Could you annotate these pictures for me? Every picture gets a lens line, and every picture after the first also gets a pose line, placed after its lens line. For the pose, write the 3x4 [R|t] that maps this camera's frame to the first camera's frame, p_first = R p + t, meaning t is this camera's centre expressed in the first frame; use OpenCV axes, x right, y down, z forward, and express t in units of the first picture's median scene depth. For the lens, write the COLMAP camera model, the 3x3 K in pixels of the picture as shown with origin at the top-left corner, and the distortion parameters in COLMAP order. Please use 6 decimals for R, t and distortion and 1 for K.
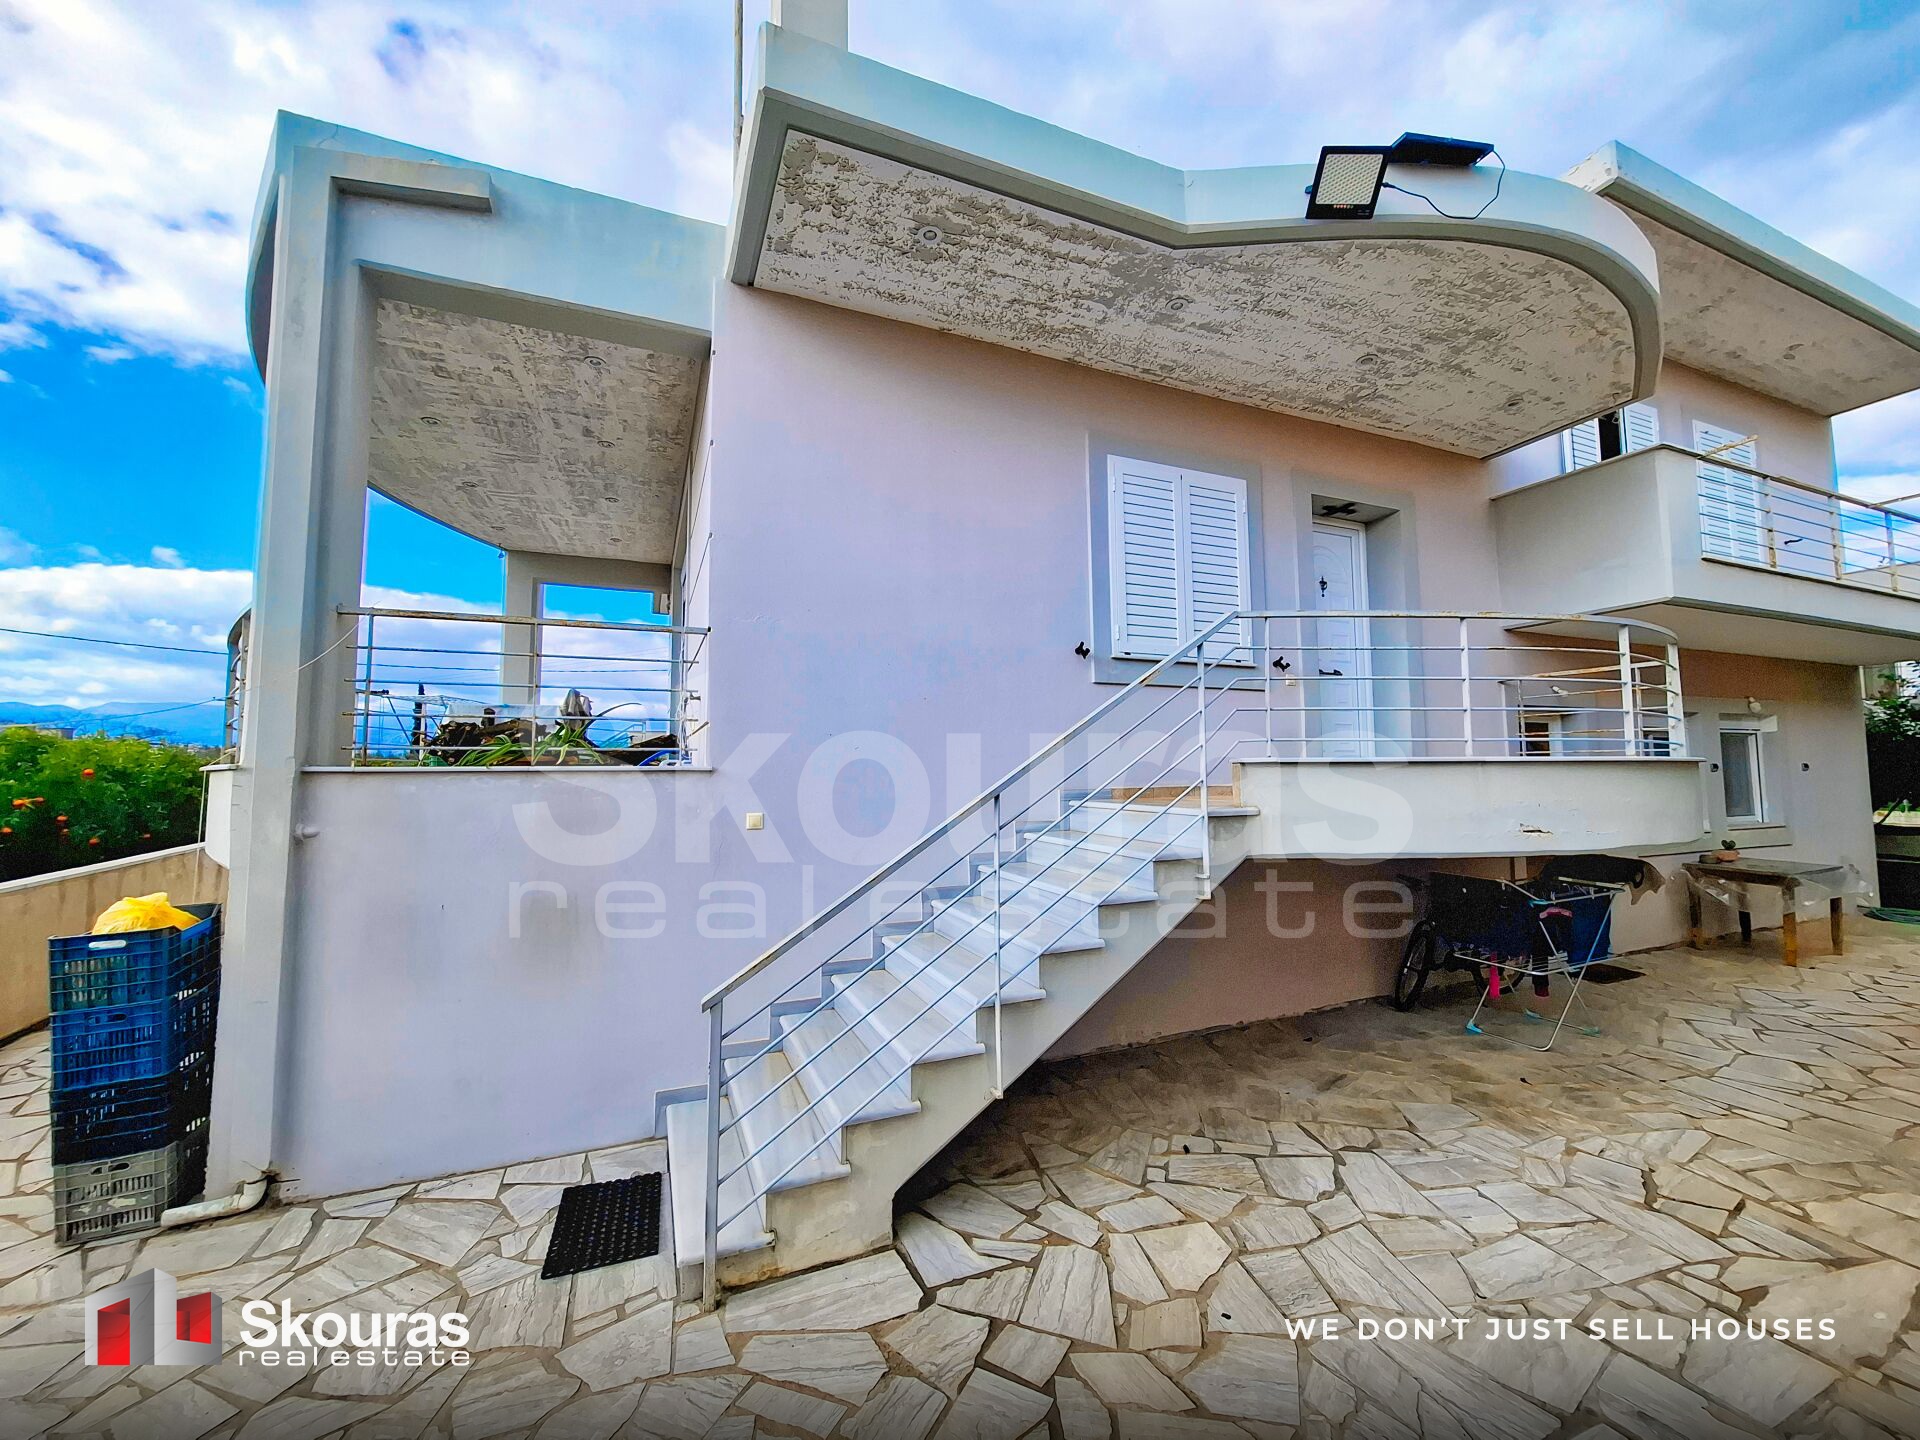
lens RADIAL K [[759.5, 0, 959.5], [0, 759.5, 714.2], [0, 0, 1]] dist [-0.002882, 0.000328]
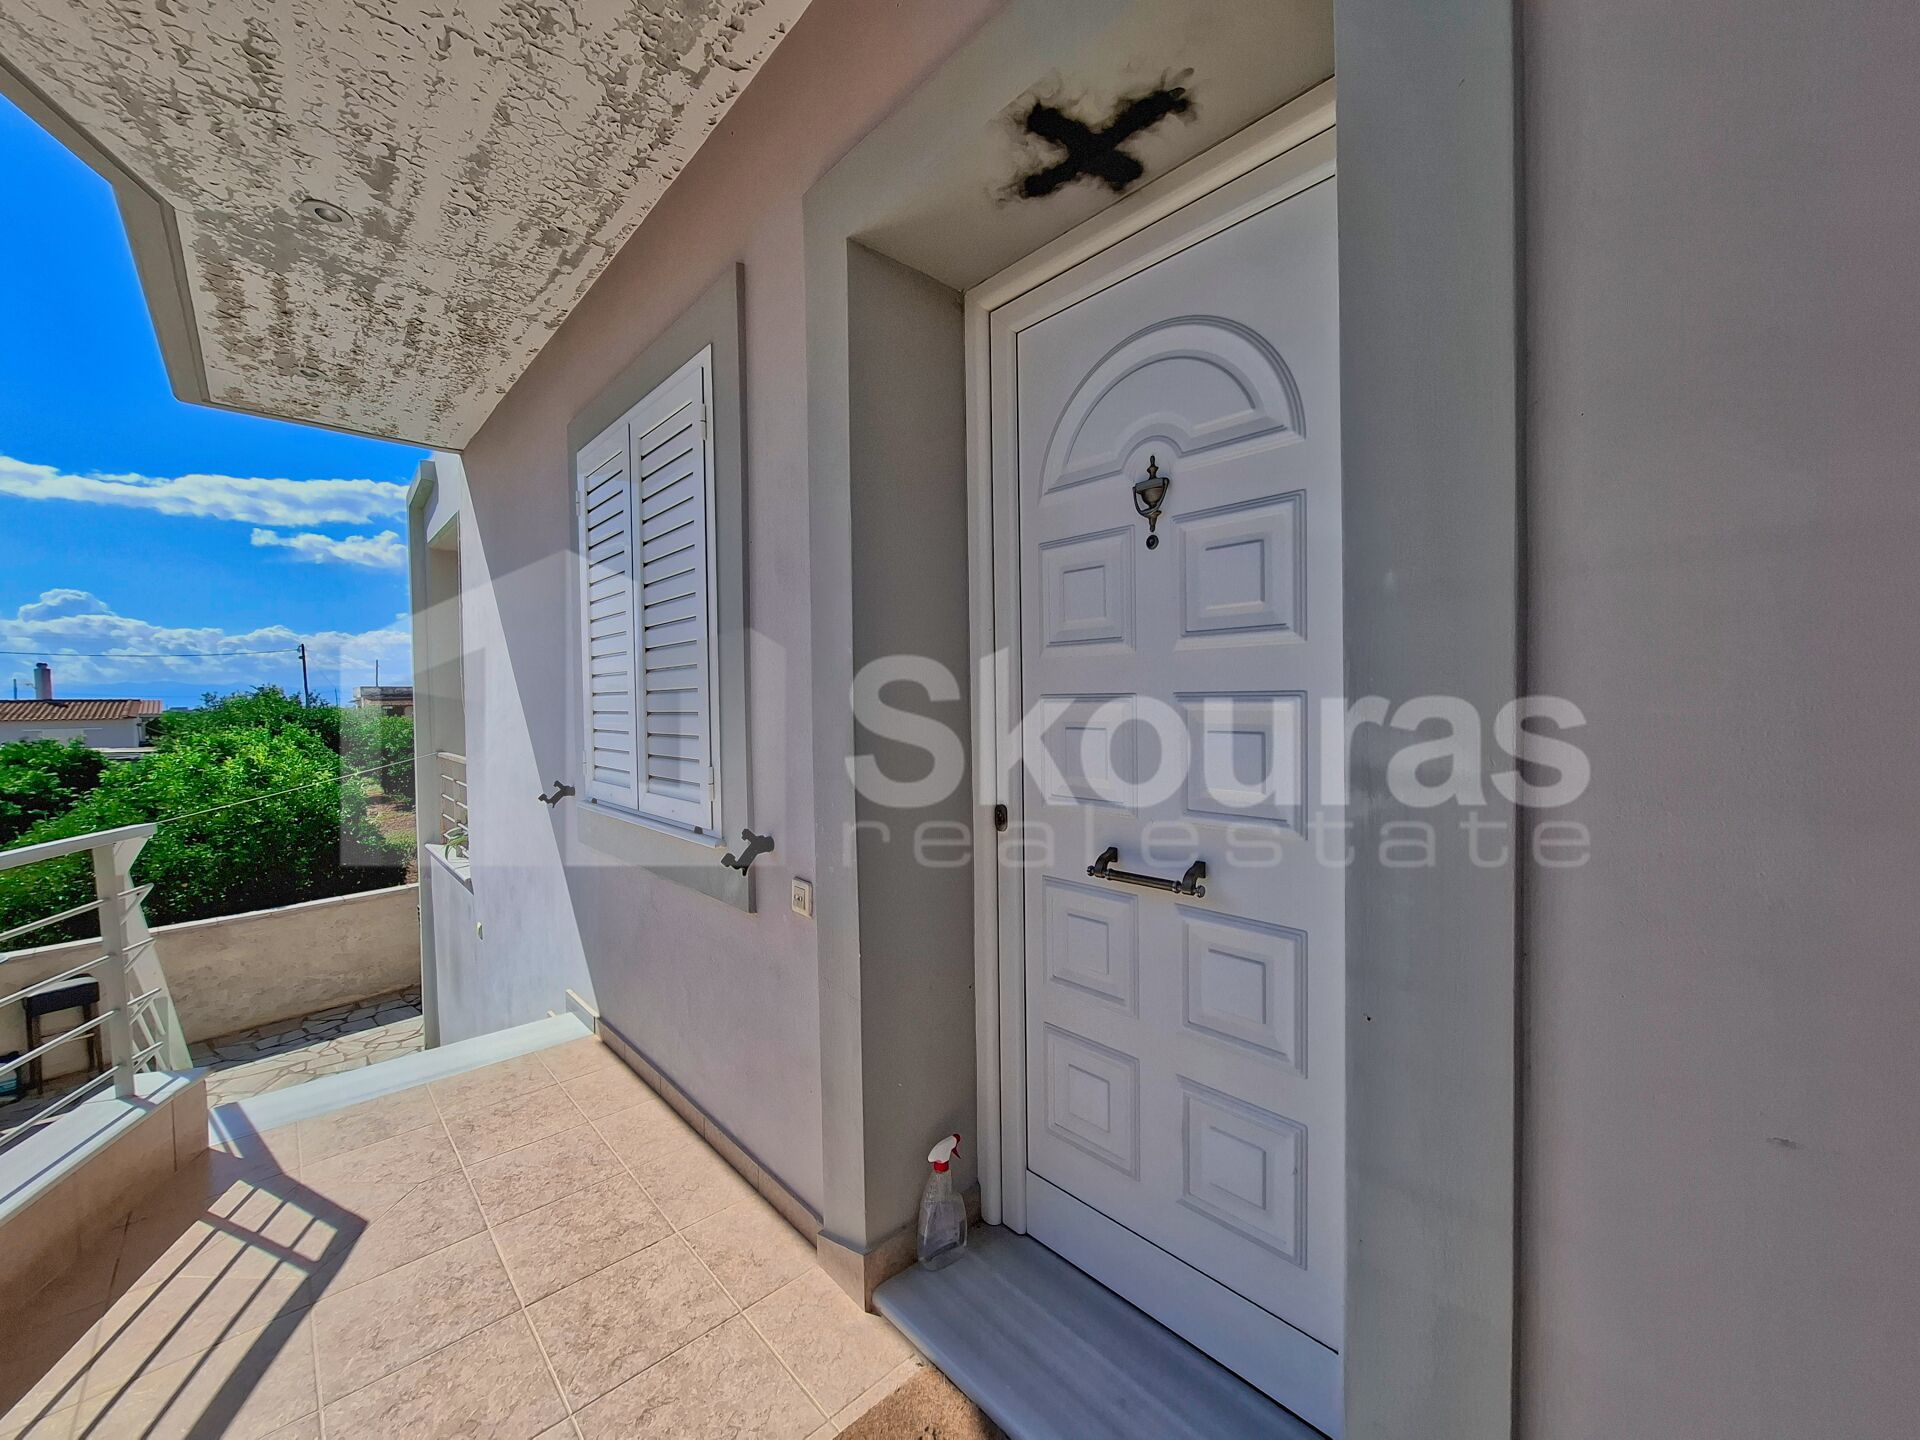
lens RADIAL K [[759.5, 0, 959.5], [0, 759.5, 714.2], [0, 0, 1]] dist [-0.002882, 0.000328]
pose [[0.337662, 0.019302, -0.941069, 0.915494], [0.085729, 0.995004, 0.051169, -0.167746], [0.937355, -0.097955, 0.334320, 1.160707]]
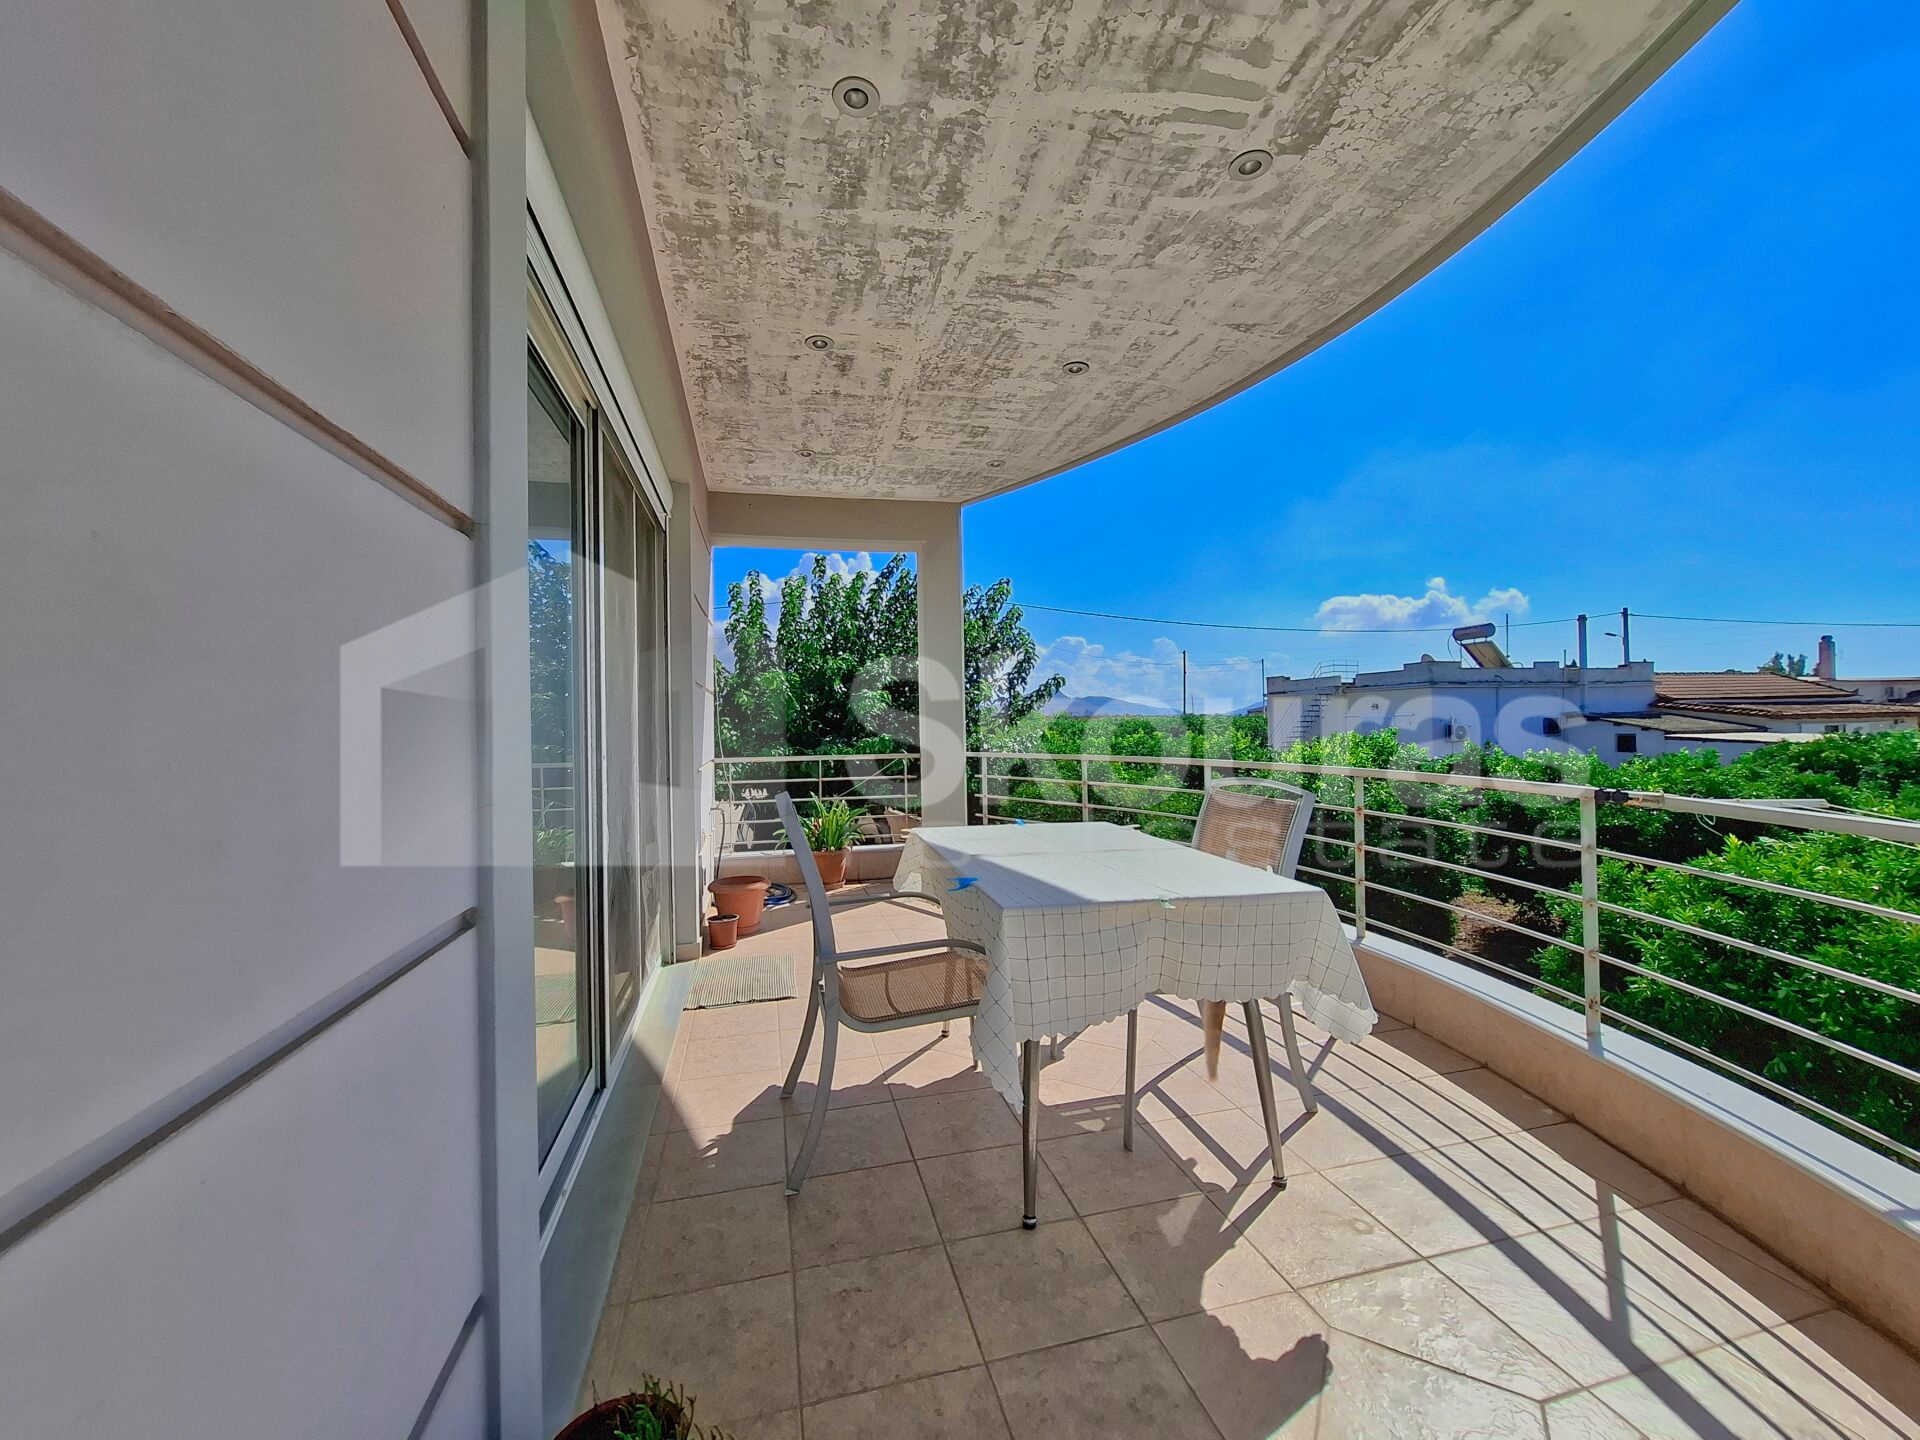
lens RADIAL K [[759.5, 0, 959.5], [0, 759.5, 714.2], [0, 0, 1]] dist [-0.002882, 0.000328]
pose [[-0.989425, 0.024663, 0.142934, -0.873890], [0.012763, 0.996419, -0.083581, -0.060816], [-0.144483, -0.080873, -0.986197, 2.062848]]
